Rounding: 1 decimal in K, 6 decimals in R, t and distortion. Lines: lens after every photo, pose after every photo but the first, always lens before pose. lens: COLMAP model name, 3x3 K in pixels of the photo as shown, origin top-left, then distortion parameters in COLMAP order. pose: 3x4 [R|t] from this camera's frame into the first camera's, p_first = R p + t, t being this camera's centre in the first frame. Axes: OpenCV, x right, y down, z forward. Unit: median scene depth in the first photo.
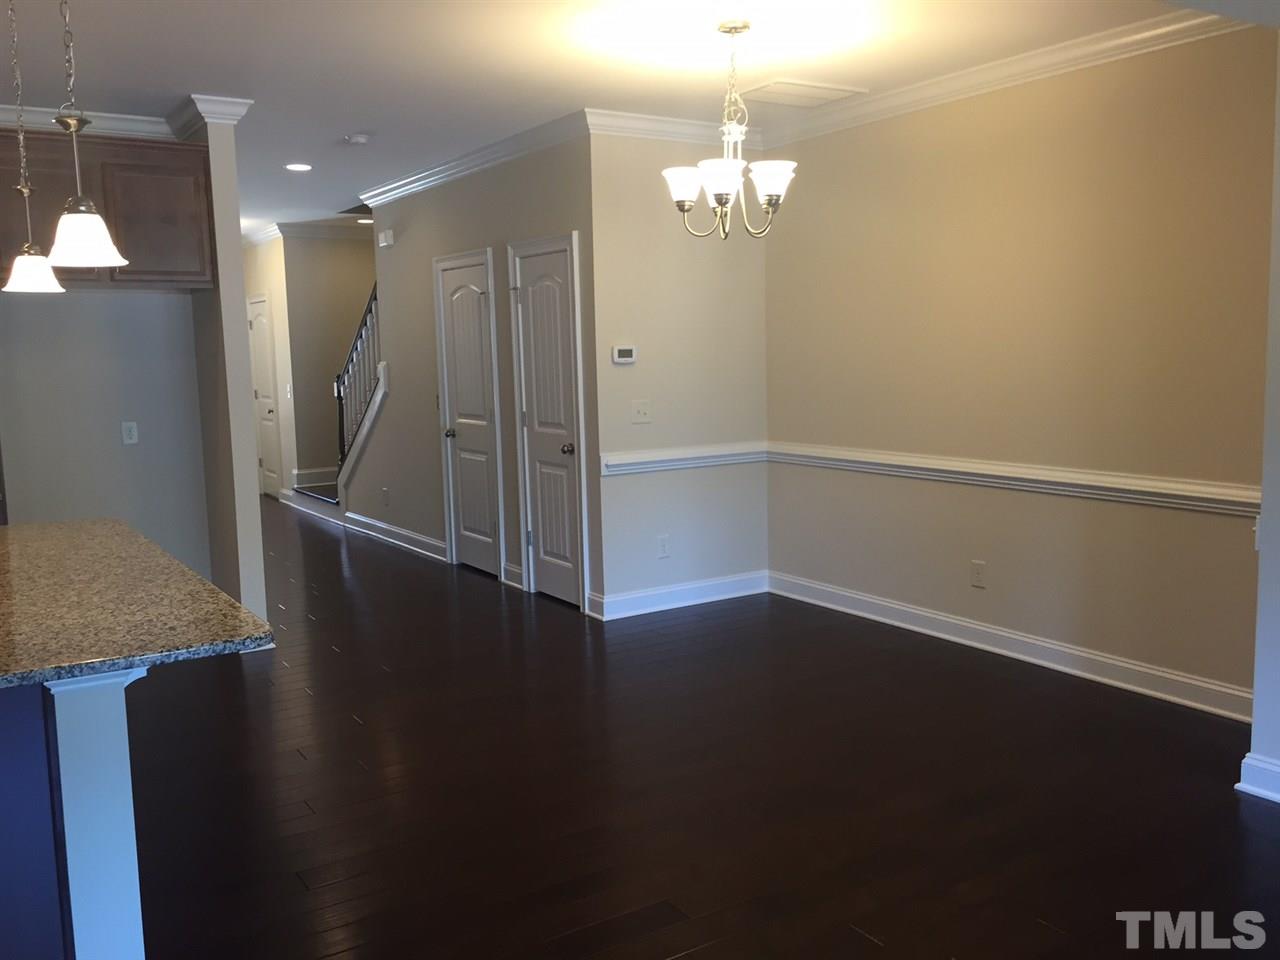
lens RADIAL K [[1094.2, 0, 634.2], [0, 1094.2, 477.1], [0, 0, 1]] dist [0.061303, -0.089976]
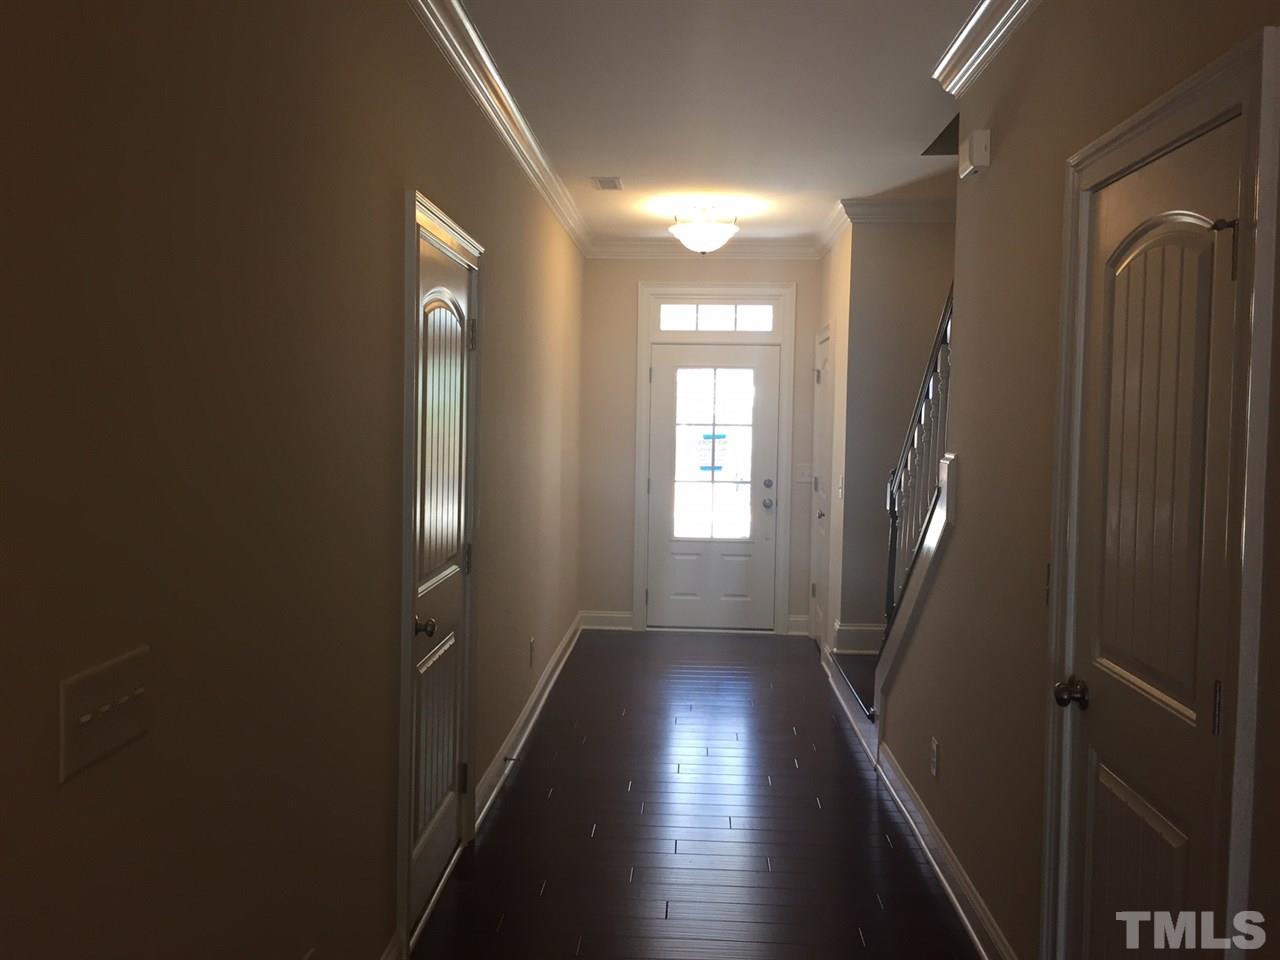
lens RADIAL K [[1094.2, 0, 634.2], [0, 1094.2, 477.1], [0, 0, 1]] dist [0.061303, -0.089976]
pose [[0.808458, 0.070239, -0.584347, -0.068525], [-0.104034, 0.994274, -0.024422, -0.064339], [0.579286, 0.080536, 0.811136, 0.517326]]
